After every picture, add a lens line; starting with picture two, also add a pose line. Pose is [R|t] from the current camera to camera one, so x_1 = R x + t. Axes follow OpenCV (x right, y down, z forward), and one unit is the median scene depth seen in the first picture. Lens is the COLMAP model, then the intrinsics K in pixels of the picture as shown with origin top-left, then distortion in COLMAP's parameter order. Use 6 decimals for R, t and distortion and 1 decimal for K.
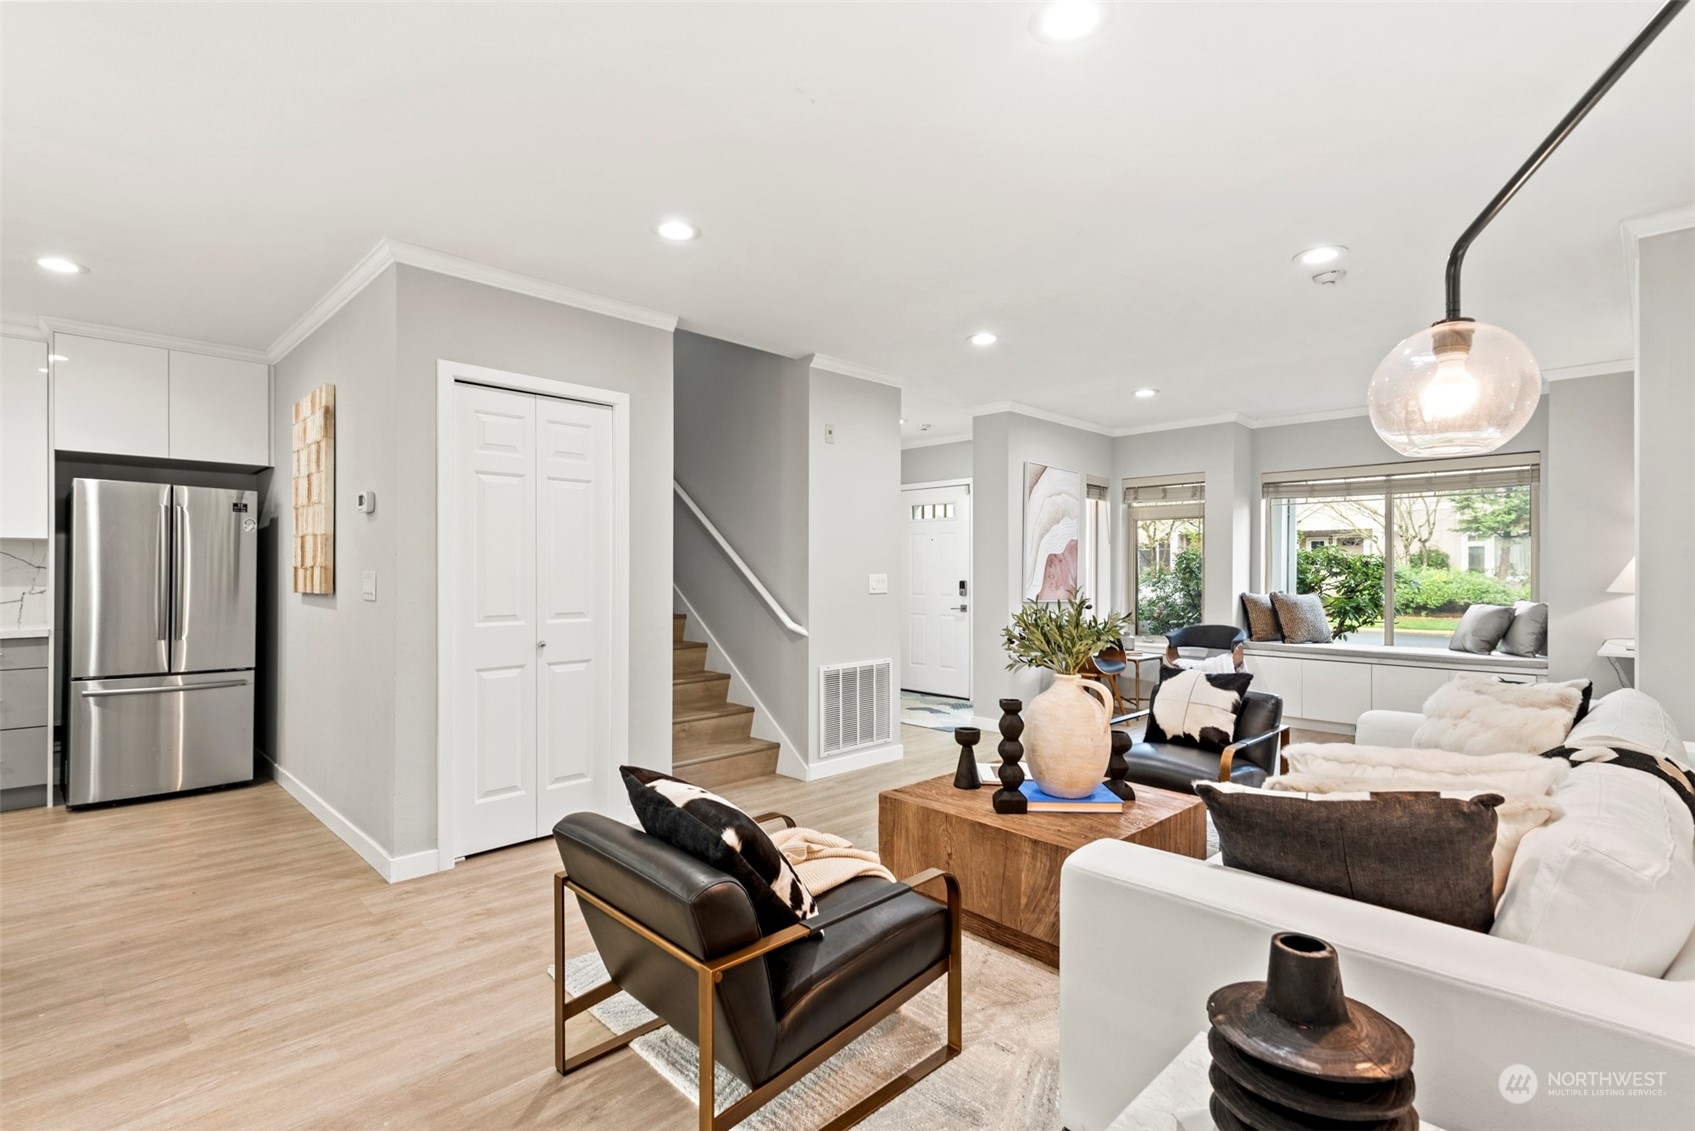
lens RADIAL K [[806.1, 0, 847.5], [0, 806.1, 565.5], [0, 0, 1]] dist [-0.001728, -0.000746]
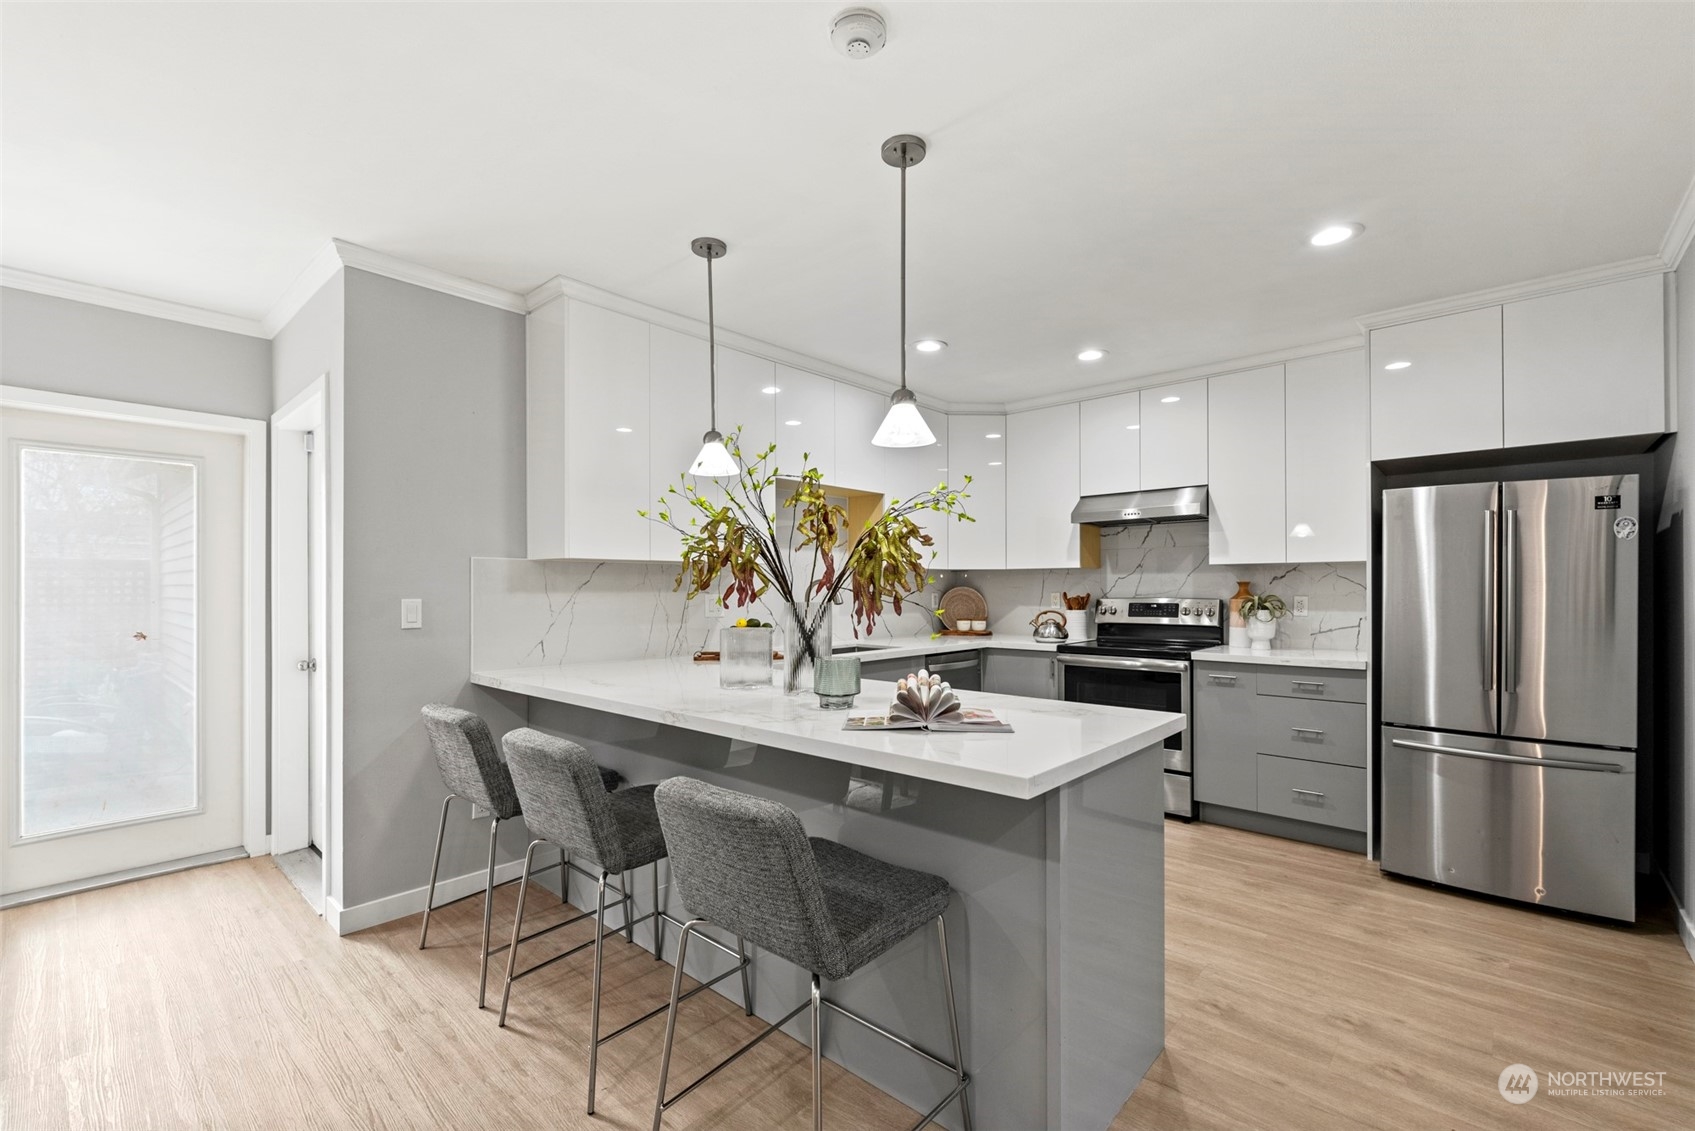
lens RADIAL K [[730.3, 0, 846.2], [0, 730.3, 589.5], [0, 0, 1]] dist [0.001491, -0.000407]
pose [[0.049470, 0.002681, -0.998772, -0.198366], [0.014631, 0.999887, 0.003409, -0.012155], [0.998668, -0.014781, 0.049426, 0.367266]]
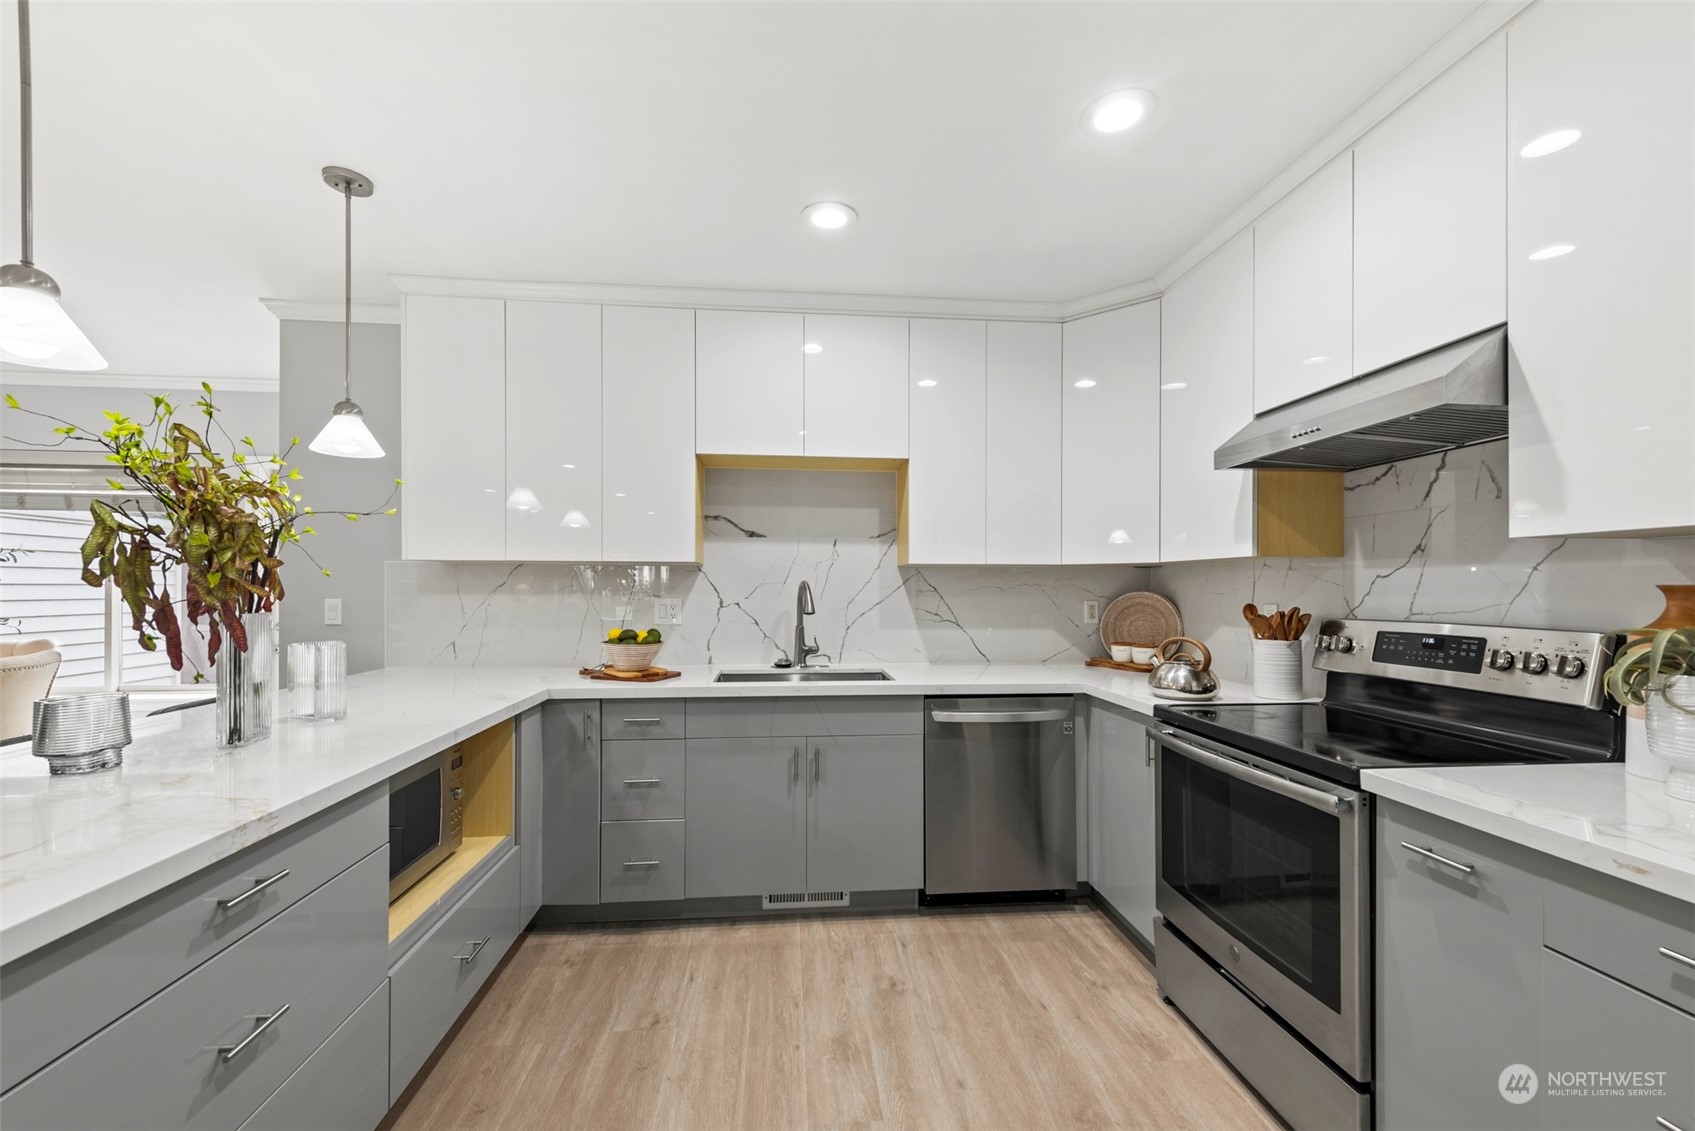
lens RADIAL K [[673.6, 0, 843.7], [0, 673.6, 587.2], [0, 0, 1]] dist [0.000184, 0.000204]
pose [[-0.638278, -0.001421, -0.769804, -0.674792], [0.006302, 0.999955, -0.007070, -0.011040], [0.769780, -0.009364, -0.638241, 0.847173]]
